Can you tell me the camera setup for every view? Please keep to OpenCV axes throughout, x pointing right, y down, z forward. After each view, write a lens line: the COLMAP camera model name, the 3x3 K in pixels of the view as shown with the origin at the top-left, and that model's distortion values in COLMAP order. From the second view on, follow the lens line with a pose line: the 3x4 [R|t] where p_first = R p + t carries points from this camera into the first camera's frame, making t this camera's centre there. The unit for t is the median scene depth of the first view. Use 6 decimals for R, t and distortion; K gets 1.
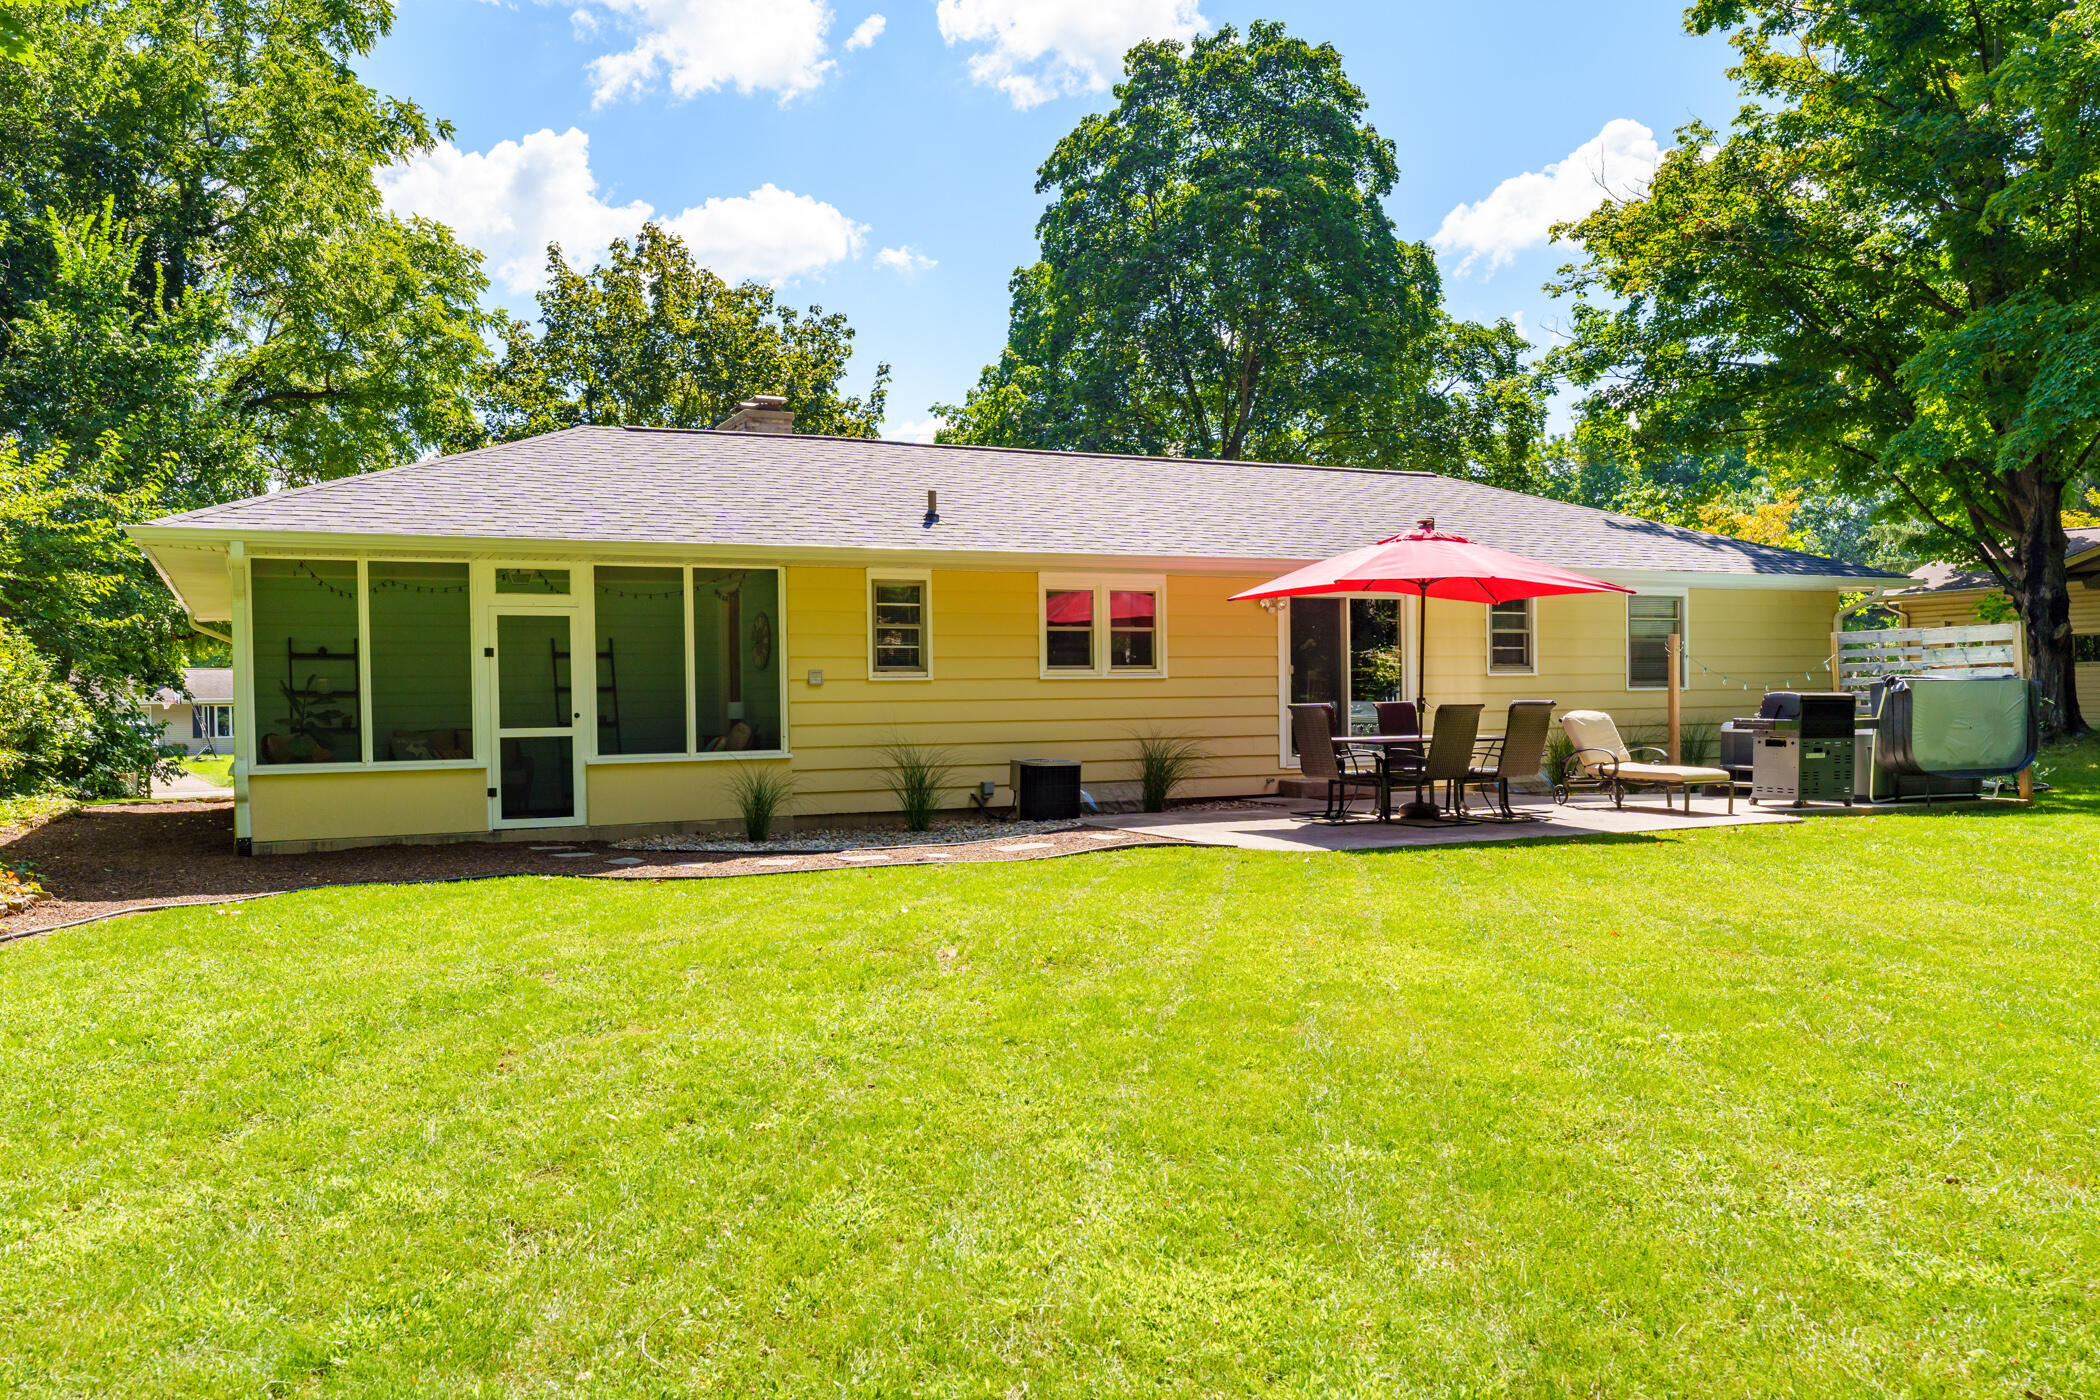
lens RADIAL K [[1476.8, 0, 962.7], [0, 1476.8, 733.2], [0, 0, 1]] dist [-0.002613, 0.002440]
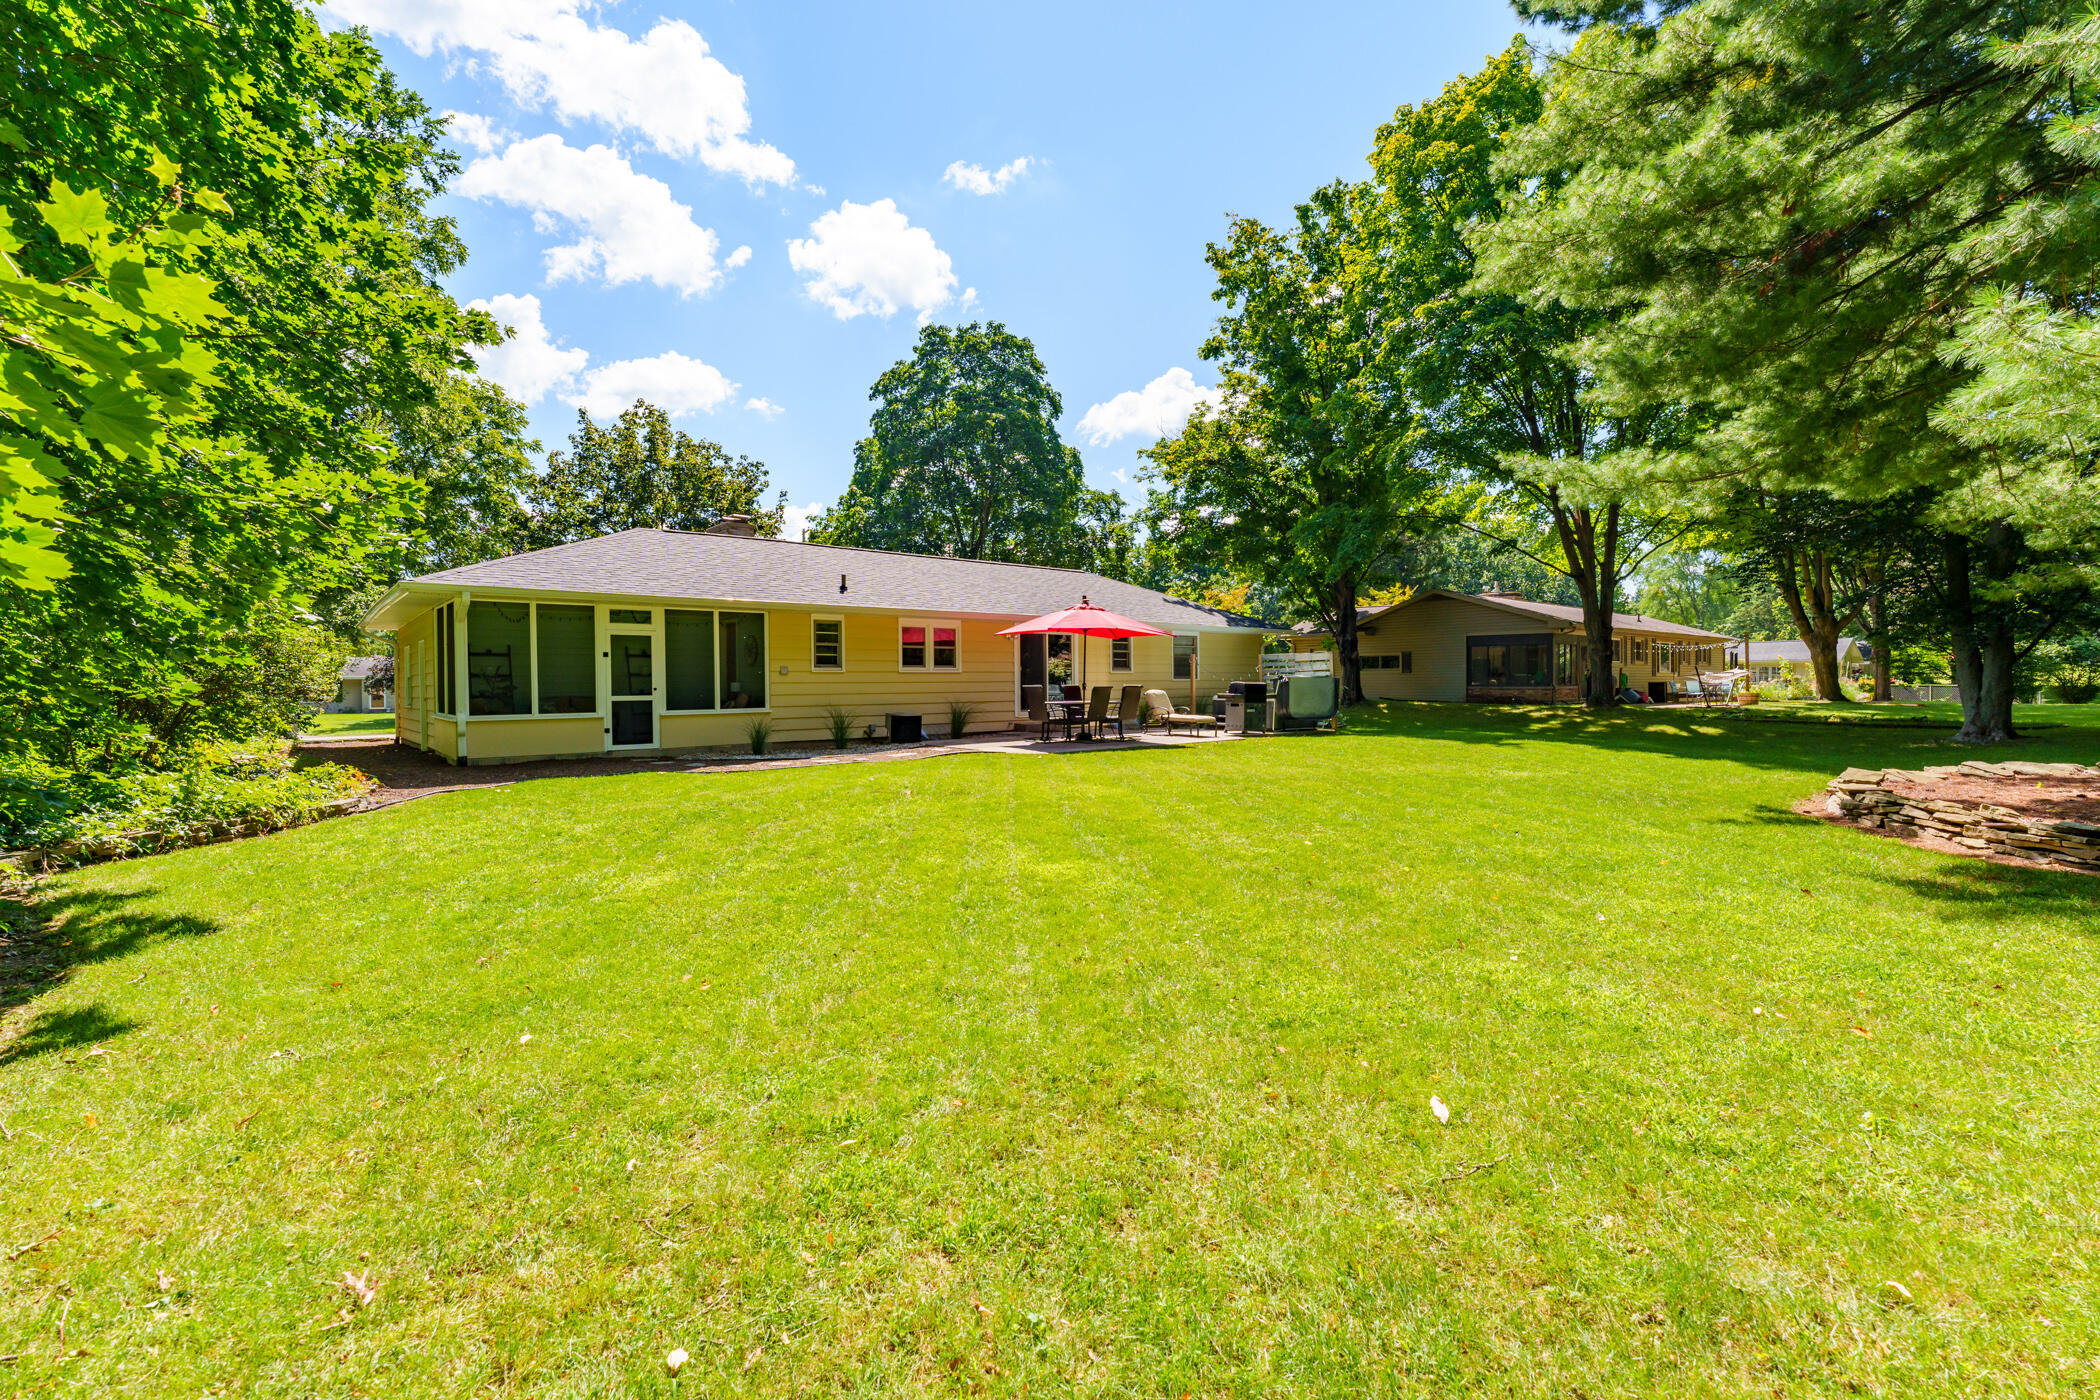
lens RADIAL K [[864.0, 0, 1050.0], [0, 864.0, 700.0], [0, 0, 1]] dist [0.000292, 0.000024]
pose [[0.959726, 0.002492, 0.280928, -0.048586], [-0.001883, 0.999995, -0.002438, 0.001871], [-0.280933, 0.001811, 0.959726, -0.101664]]
